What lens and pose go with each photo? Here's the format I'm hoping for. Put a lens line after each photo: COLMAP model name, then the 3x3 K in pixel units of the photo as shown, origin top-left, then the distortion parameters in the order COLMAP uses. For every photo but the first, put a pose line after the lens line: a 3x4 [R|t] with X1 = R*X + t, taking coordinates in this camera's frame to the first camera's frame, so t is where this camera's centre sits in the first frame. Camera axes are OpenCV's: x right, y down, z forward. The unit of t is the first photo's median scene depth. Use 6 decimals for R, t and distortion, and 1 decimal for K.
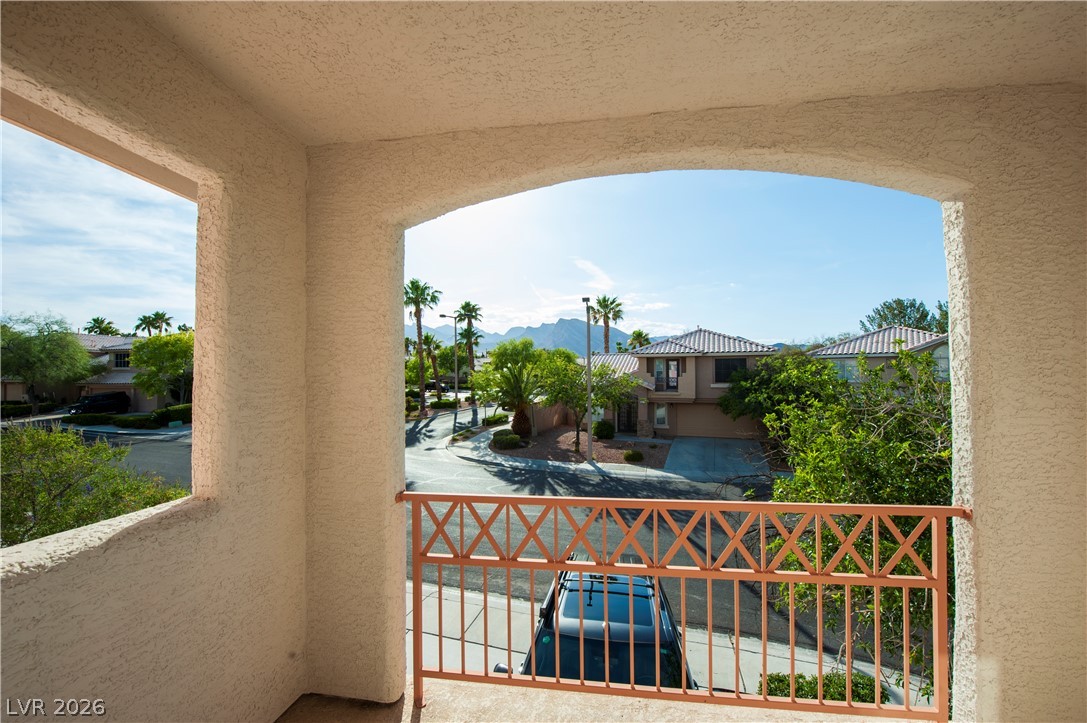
lens RADIAL K [[448.1, 0, 543.5], [0, 448.1, 361.5], [0, 0, 1]] dist [-0.017387, -0.000370]
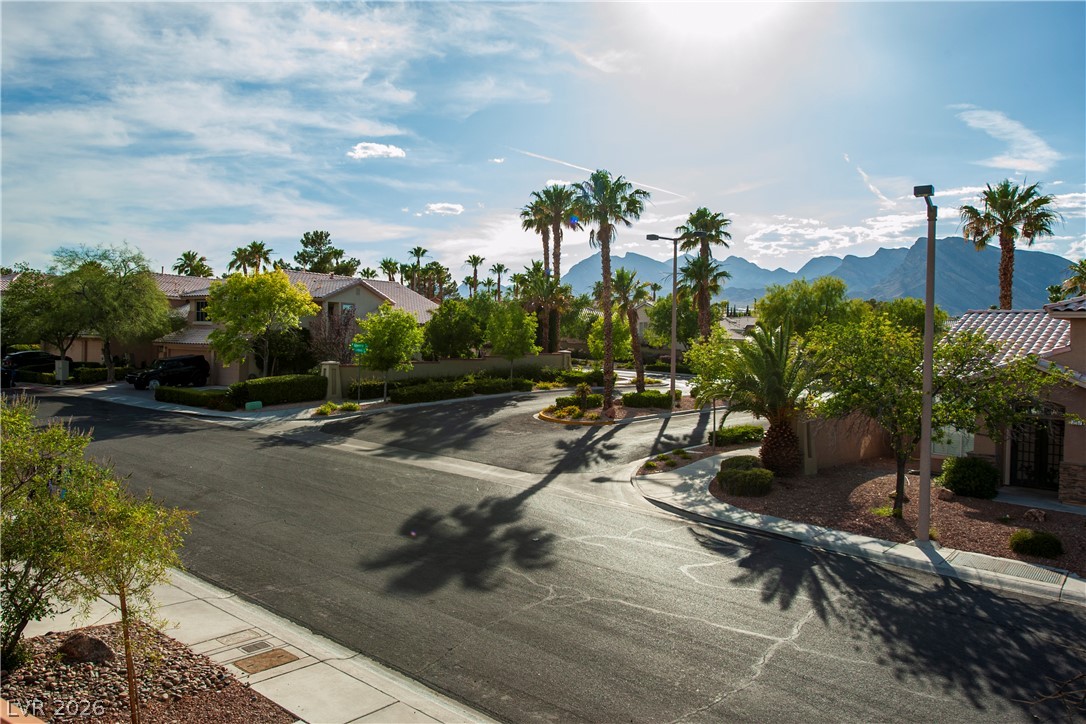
lens RADIAL K [[788.7, 0, 543.0], [0, 788.7, 362.0], [0, 0, 1]] dist [0.002086, 0.002552]
pose [[0.899320, 0.040451, -0.435415, 0.081622], [-0.018537, 0.998344, 0.054462, -0.000629], [0.436897, -0.040908, 0.898581, 0.082962]]
